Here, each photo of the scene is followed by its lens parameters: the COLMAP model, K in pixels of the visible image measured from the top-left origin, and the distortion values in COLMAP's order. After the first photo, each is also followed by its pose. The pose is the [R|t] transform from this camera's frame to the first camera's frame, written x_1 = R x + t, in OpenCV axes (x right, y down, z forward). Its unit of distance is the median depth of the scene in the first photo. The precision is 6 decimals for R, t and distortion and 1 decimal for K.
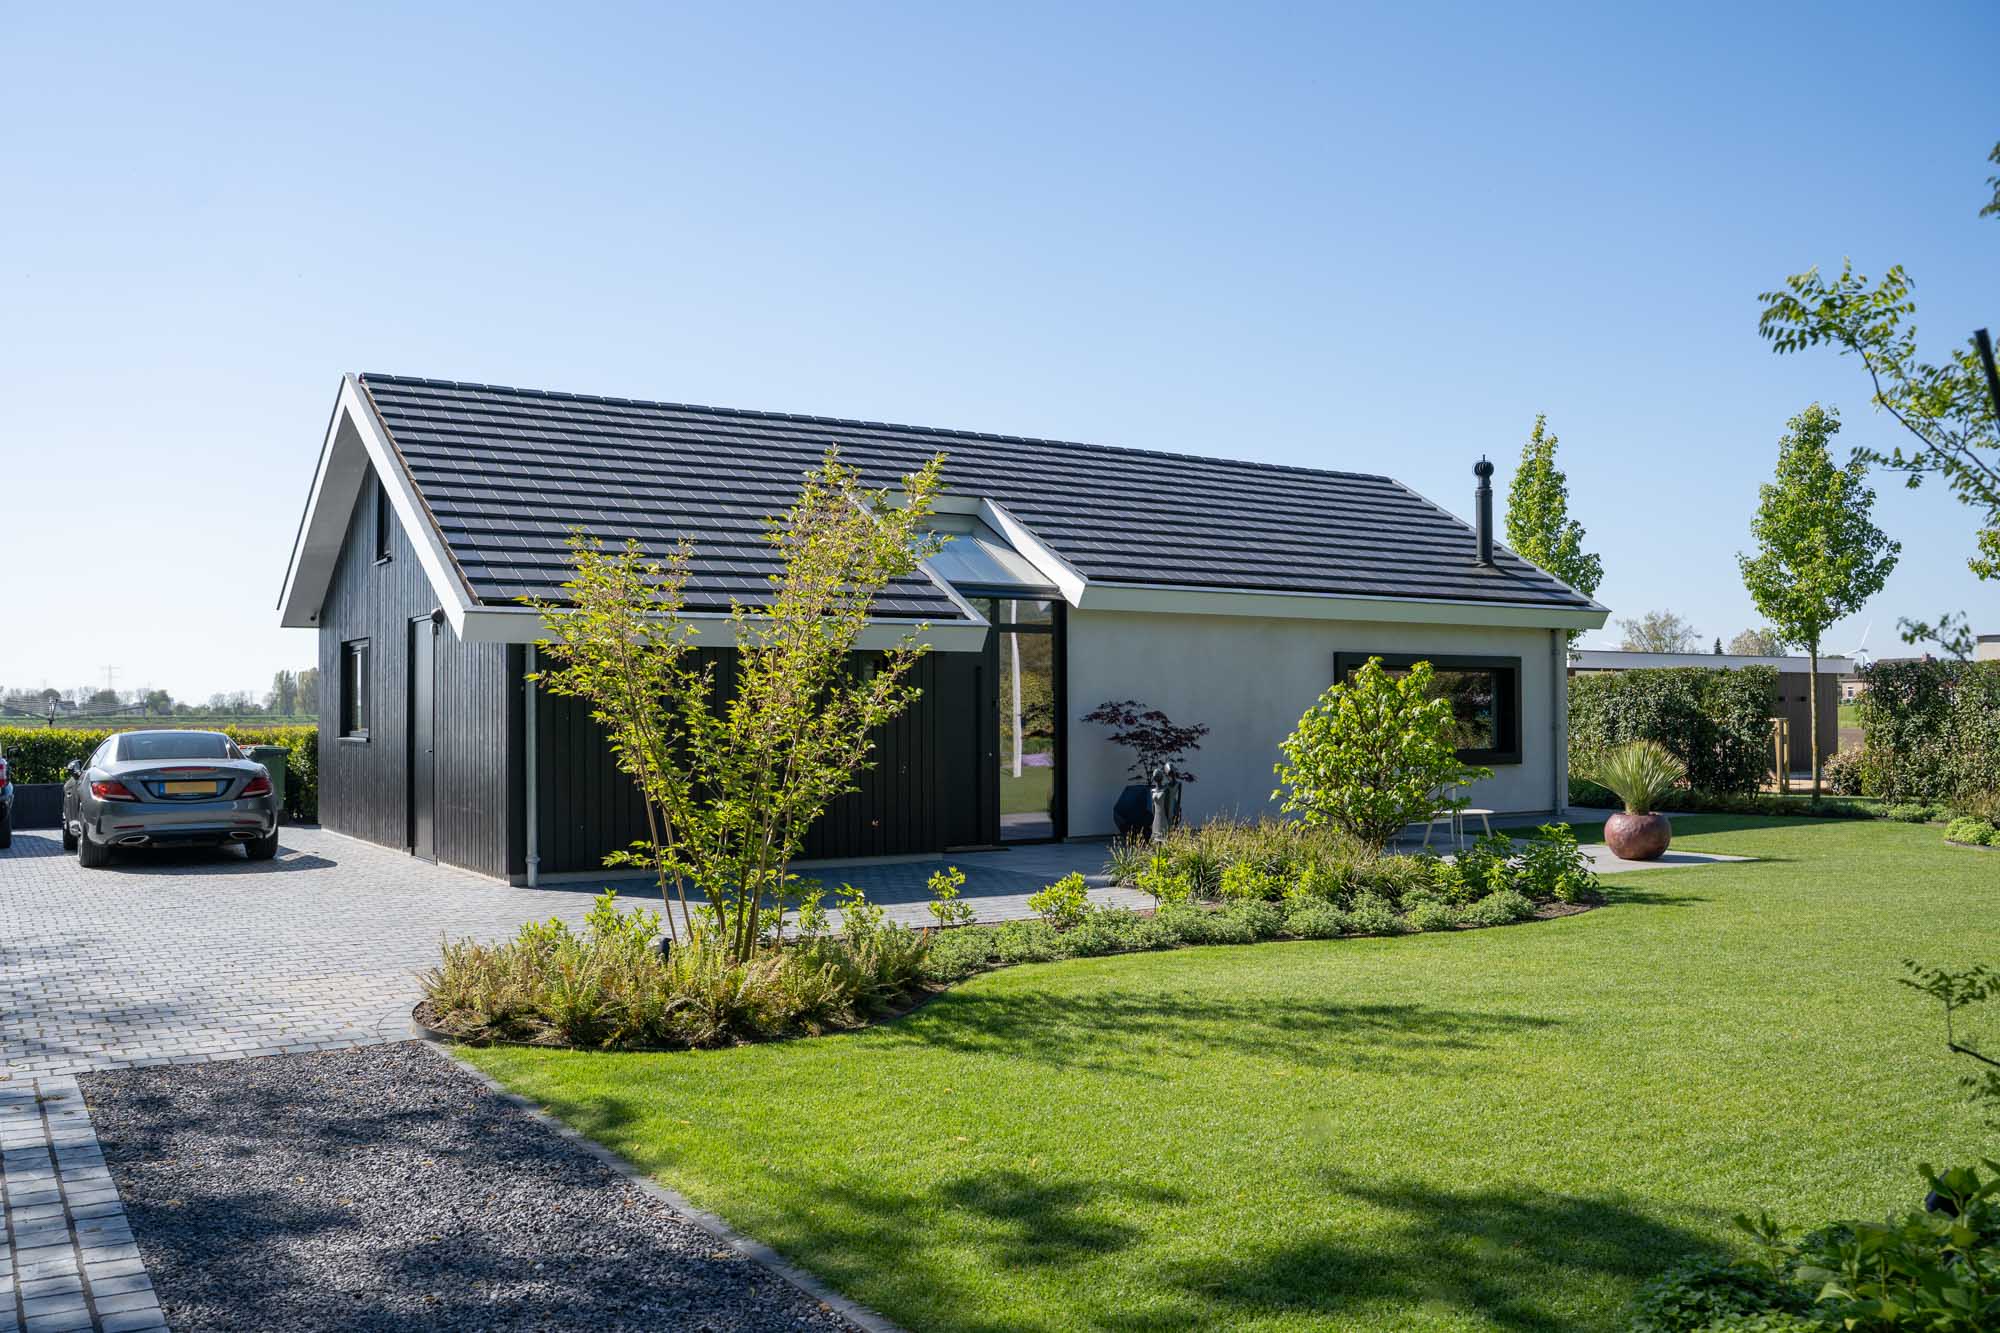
lens RADIAL K [[1567.8, 0, 1003.1], [0, 1567.8, 671.6], [0, 0, 1]] dist [-0.008158, -0.001011]
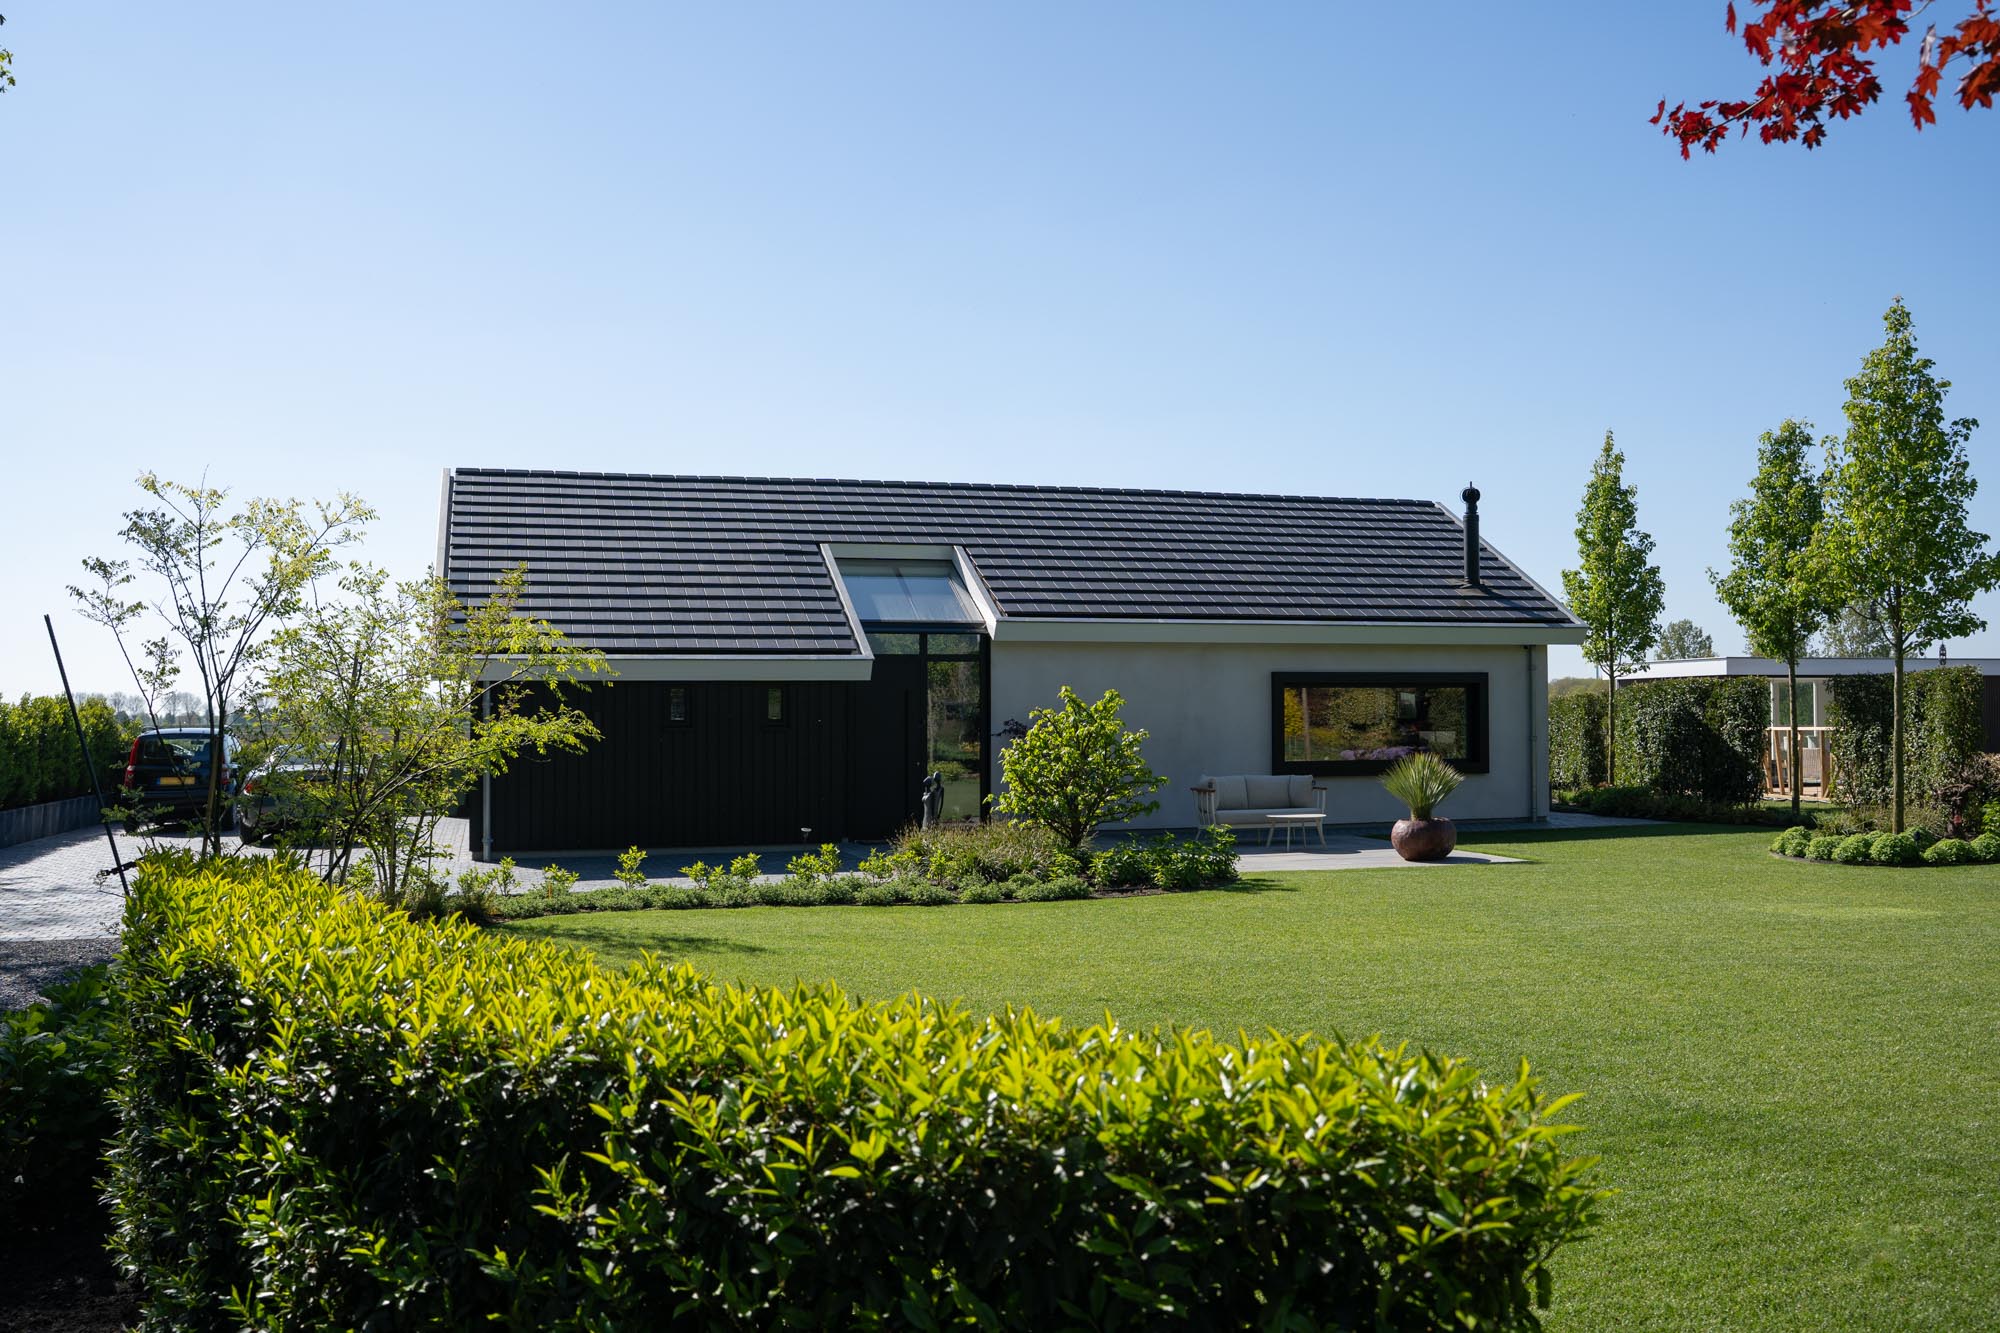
lens RADIAL K [[1567.8, 0, 996.1], [0, 1567.8, 671.7], [0, 0, 1]] dist [-0.008158, -0.001011]
pose [[0.967305, -0.011633, -0.253348, 0.277824], [0.011057, 0.999932, -0.003695, -0.009668], [0.253374, 0.000773, 0.967368, -0.116780]]
